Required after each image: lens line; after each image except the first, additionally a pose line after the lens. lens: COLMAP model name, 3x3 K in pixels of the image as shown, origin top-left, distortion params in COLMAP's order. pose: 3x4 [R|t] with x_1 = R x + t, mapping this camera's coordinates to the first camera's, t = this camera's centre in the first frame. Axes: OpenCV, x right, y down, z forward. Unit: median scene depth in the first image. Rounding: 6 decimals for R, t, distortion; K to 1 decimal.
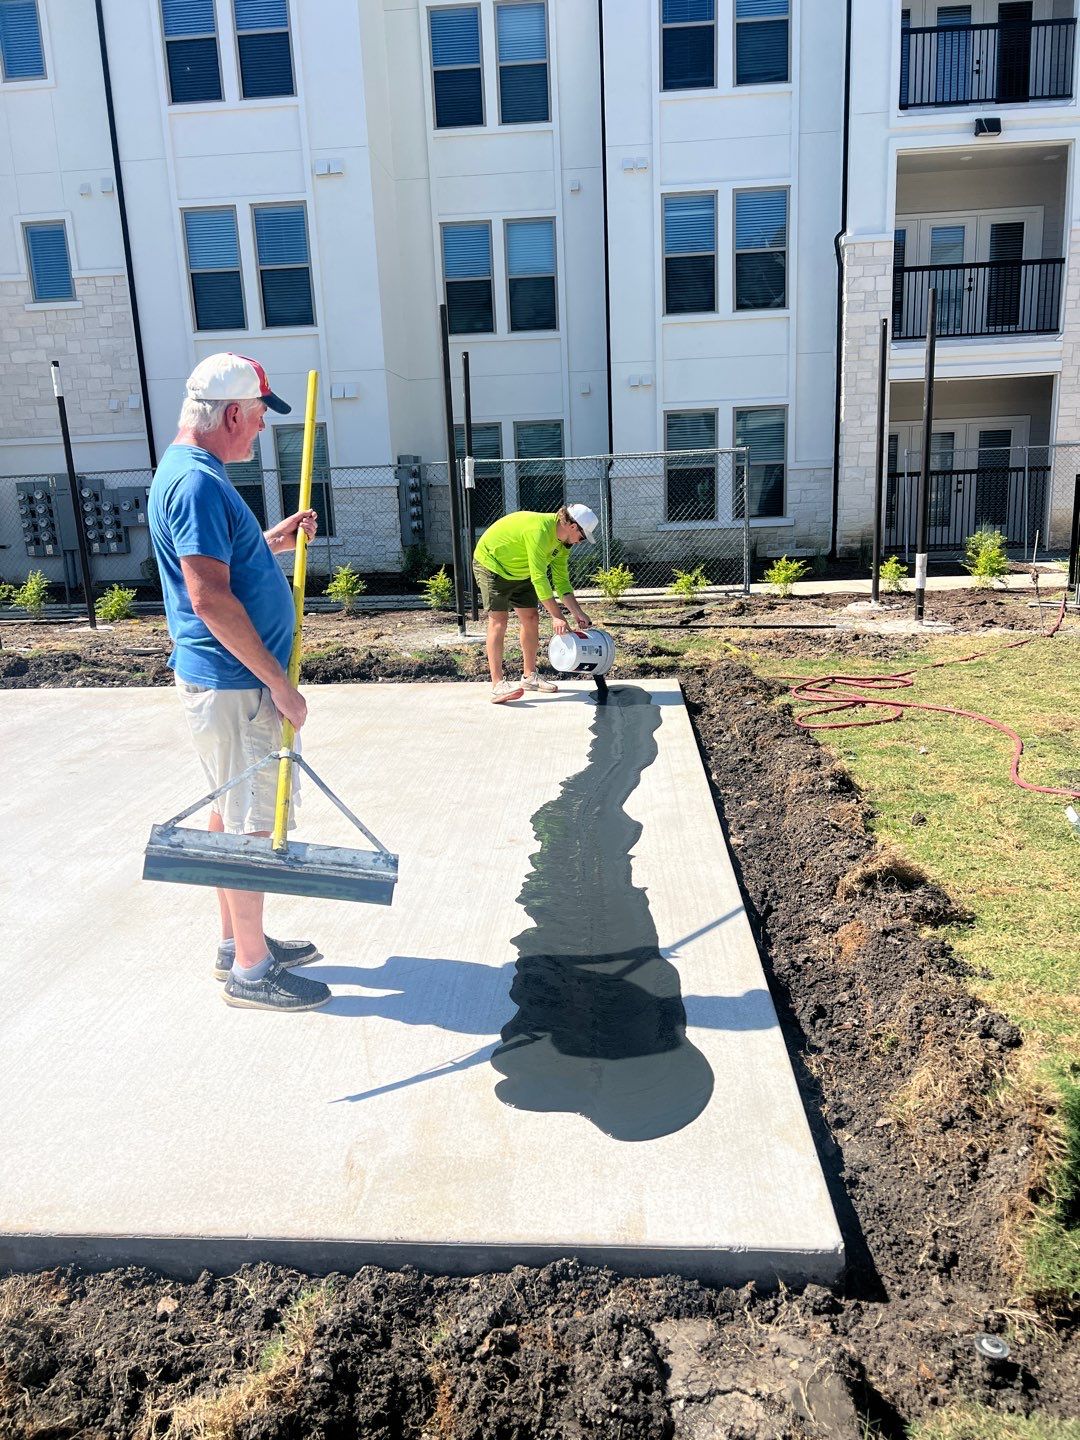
lens RADIAL K [[1099.8, 0, 545.4], [0, 1099.8, 739.7], [0, 0, 1]] dist [0.064992, -0.077482]
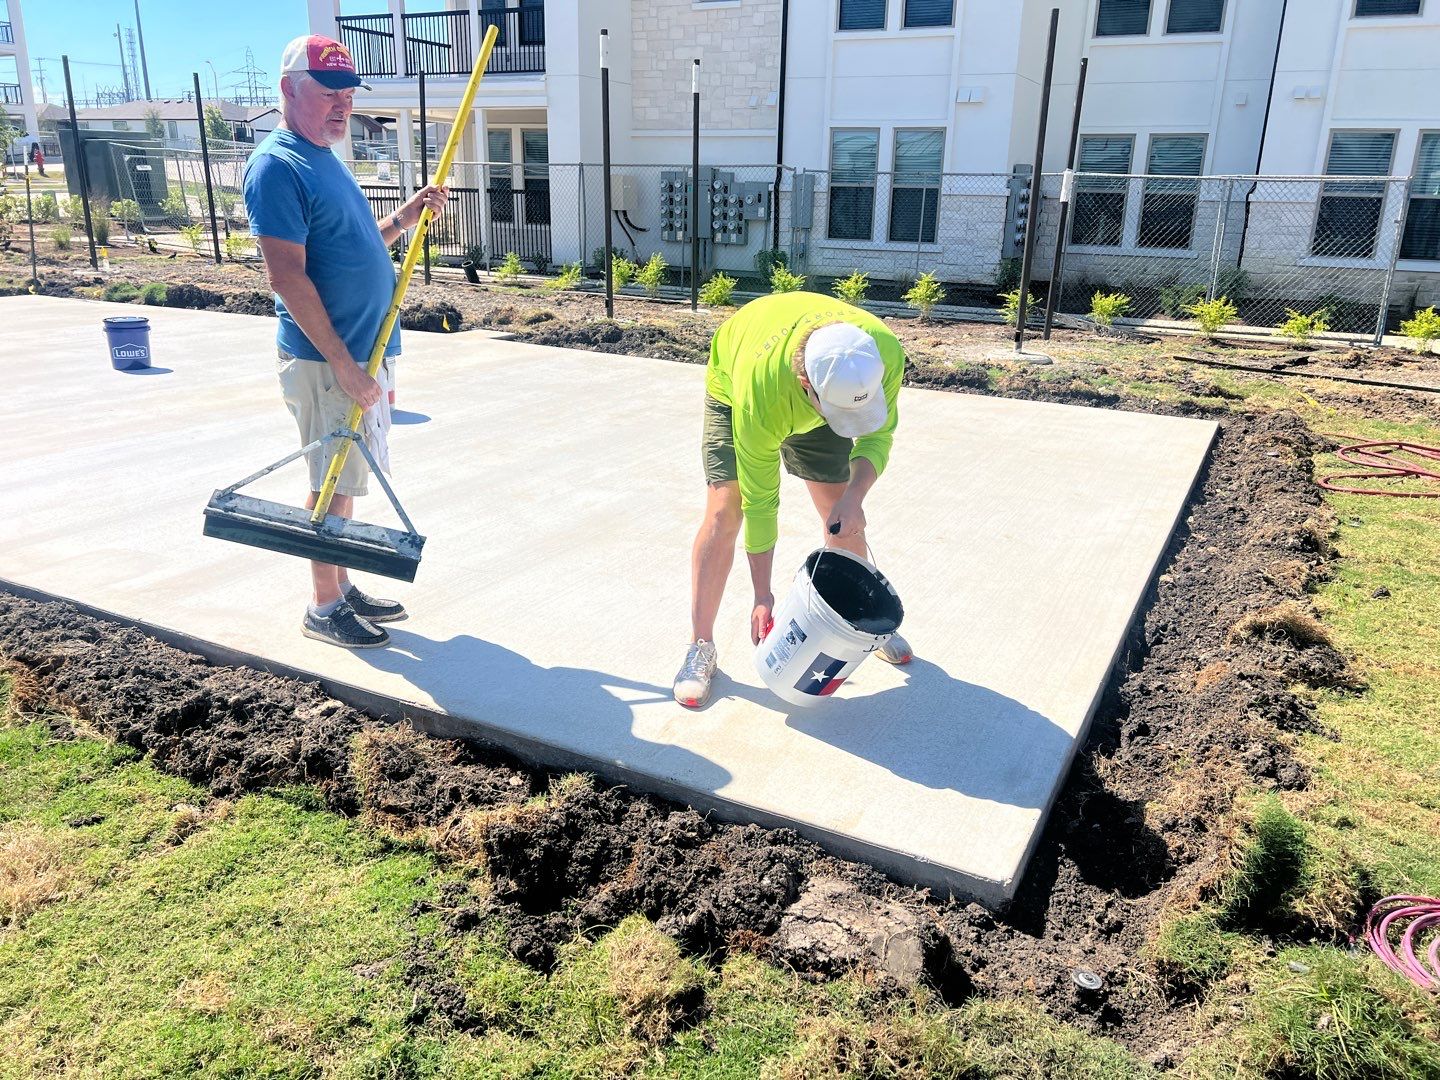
lens RADIAL K [[1099.8, 0, 719.9], [0, 1099.8, 545.4], [0, 0, 1]] dist [0.064992, -0.077482]
pose [[0.916287, 0.180321, -0.357634, 0.085357], [-0.149757, 0.982400, 0.111639, 0.006047], [0.371471, -0.048735, 0.927165, -0.043775]]
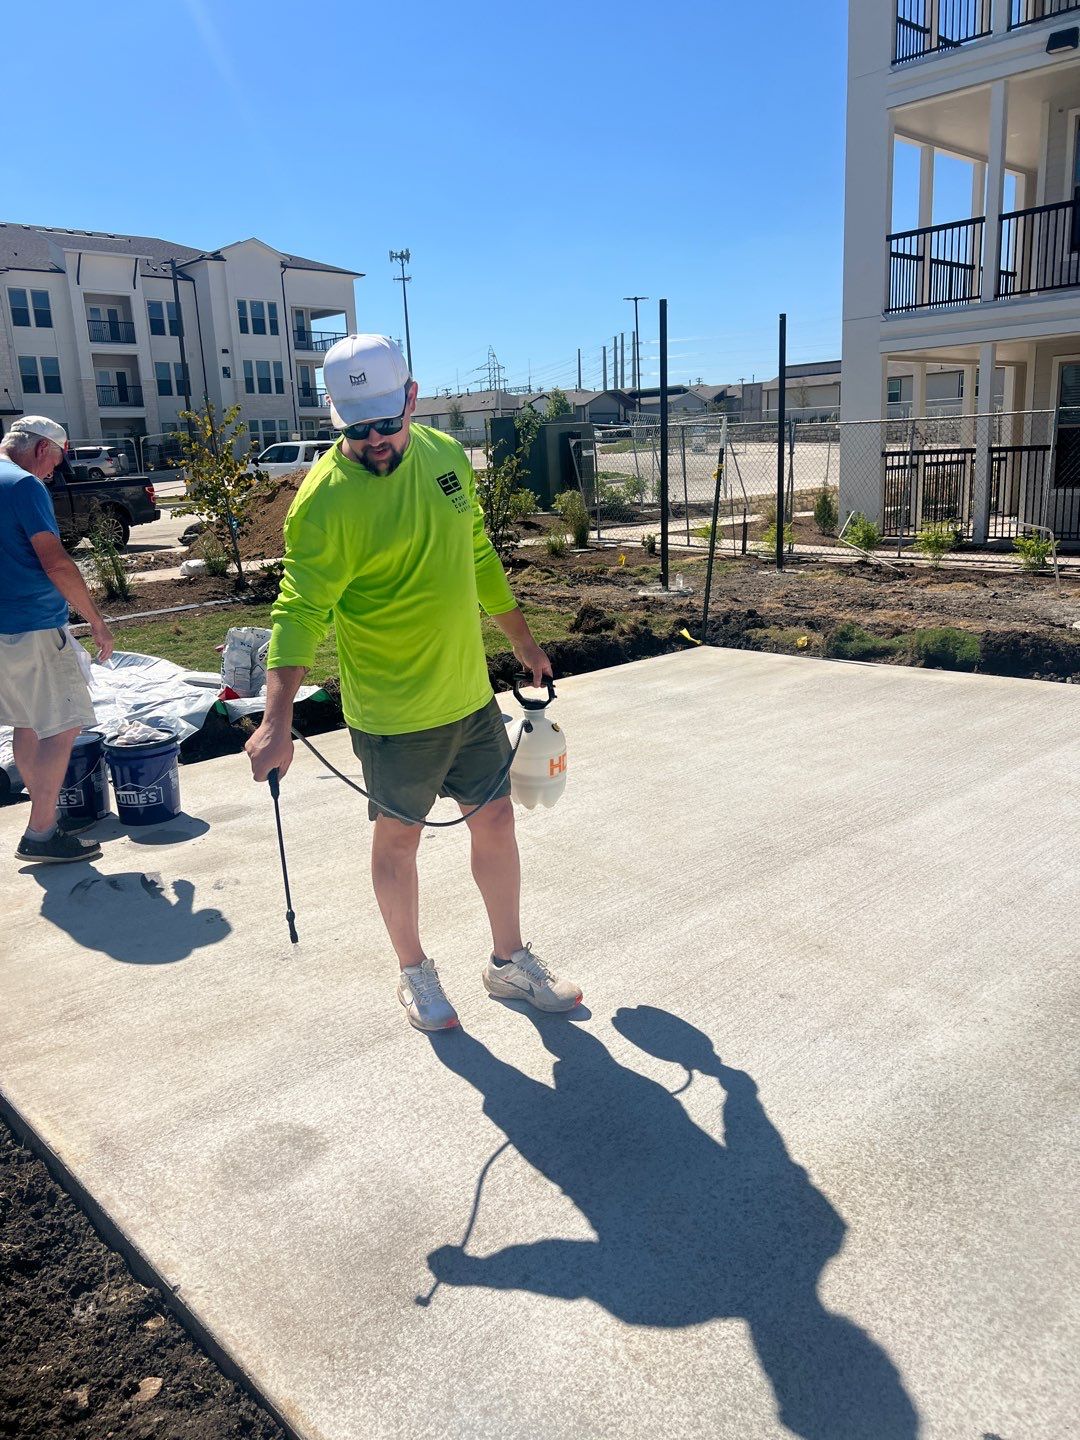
lens RADIAL K [[1099.8, 0, 532.1], [0, 1099.8, 725.8], [0, 0, 1]] dist [0.064992, -0.077482]
pose [[0.740031, 0.167508, -0.651379, -0.843980], [-0.142716, 0.985544, 0.091302, -0.017162], [0.657256, 0.025396, 0.753239, 0.206442]]
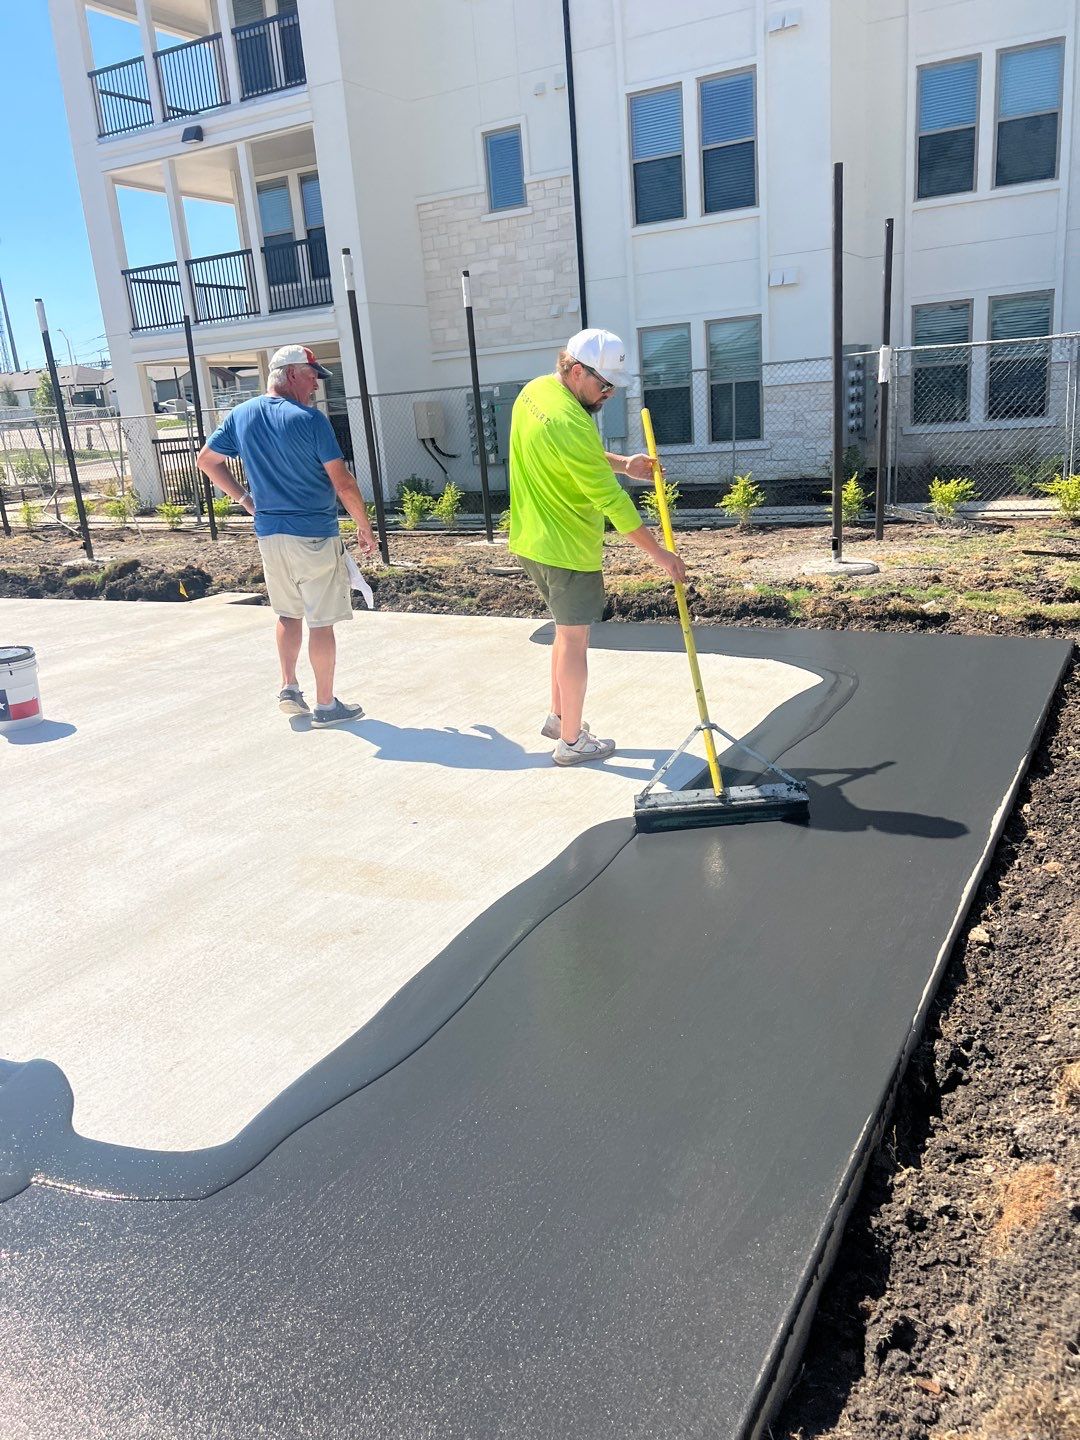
lens RADIAL K [[1099.8, 0, 537.3], [0, 1099.8, 719.2], [0, 0, 1]] dist [0.064992, -0.077482]
pose [[0.902310, 0.090870, -0.421402, 0.110791], [-0.059808, 0.994465, 0.086383, -0.043526], [0.426919, -0.052741, 0.902750, 0.154747]]
